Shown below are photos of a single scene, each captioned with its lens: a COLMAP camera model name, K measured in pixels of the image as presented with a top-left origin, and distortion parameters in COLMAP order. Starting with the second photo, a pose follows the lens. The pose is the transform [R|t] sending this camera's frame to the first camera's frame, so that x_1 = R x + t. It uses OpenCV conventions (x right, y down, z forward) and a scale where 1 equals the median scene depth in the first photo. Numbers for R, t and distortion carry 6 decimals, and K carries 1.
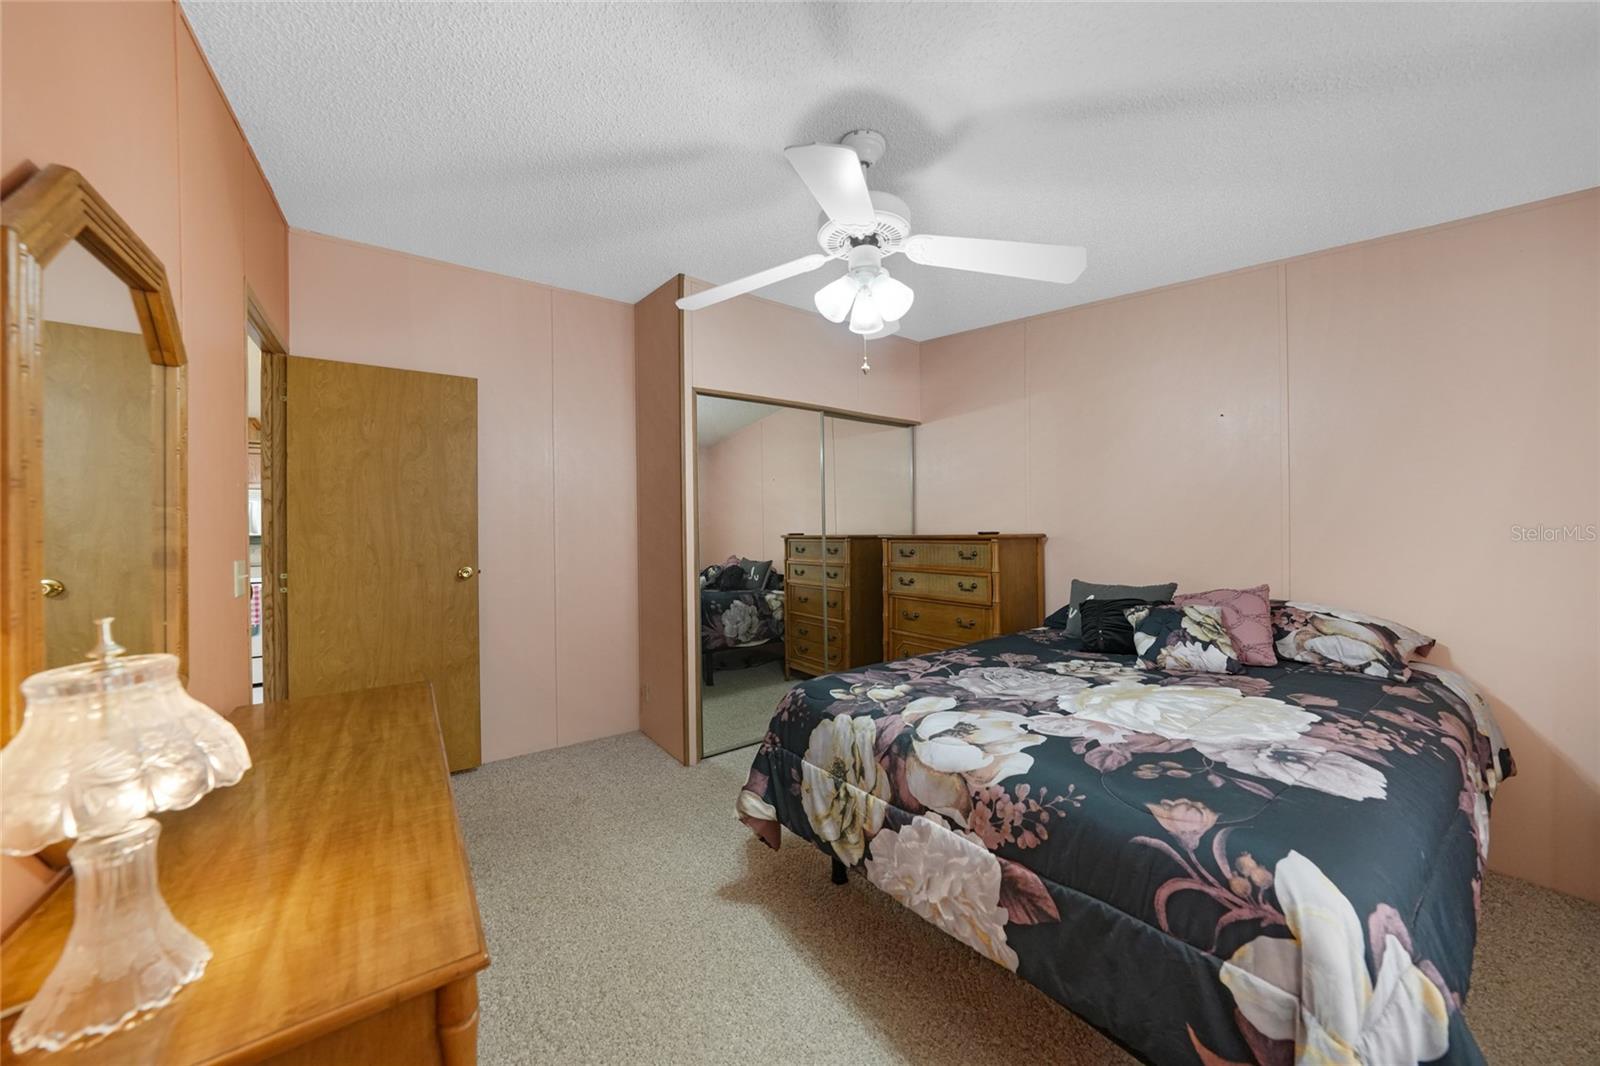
lens RADIAL K [[556.1, 0, 804.2], [0, 556.1, 529.0], [0, 0, 1]] dist [-0.014467, 0.002461]
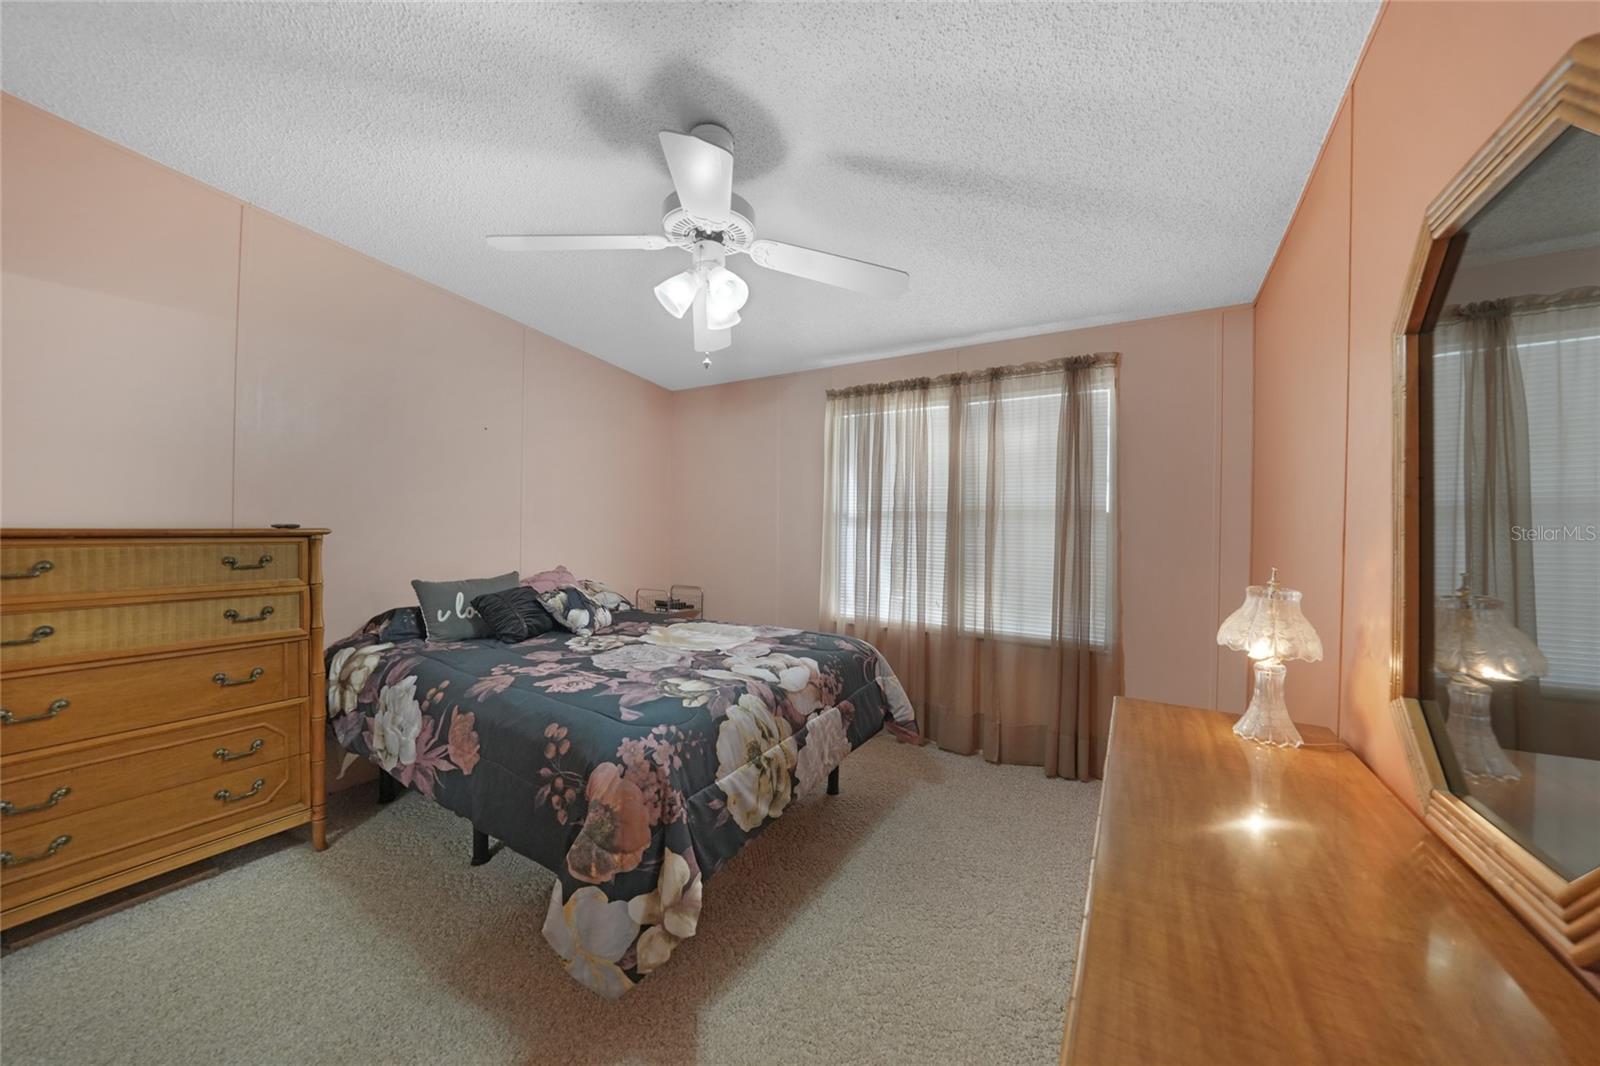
lens RADIAL K [[556.1, 0, 804.4], [0, 556.1, 532.5], [0, 0, 1]] dist [-0.014467, 0.002461]
pose [[-0.389938, 0.000567, 0.920841, -0.979303], [-0.011786, 0.999915, -0.005606, 0.023189], [-0.920766, -0.013039, -0.389898, 1.372083]]
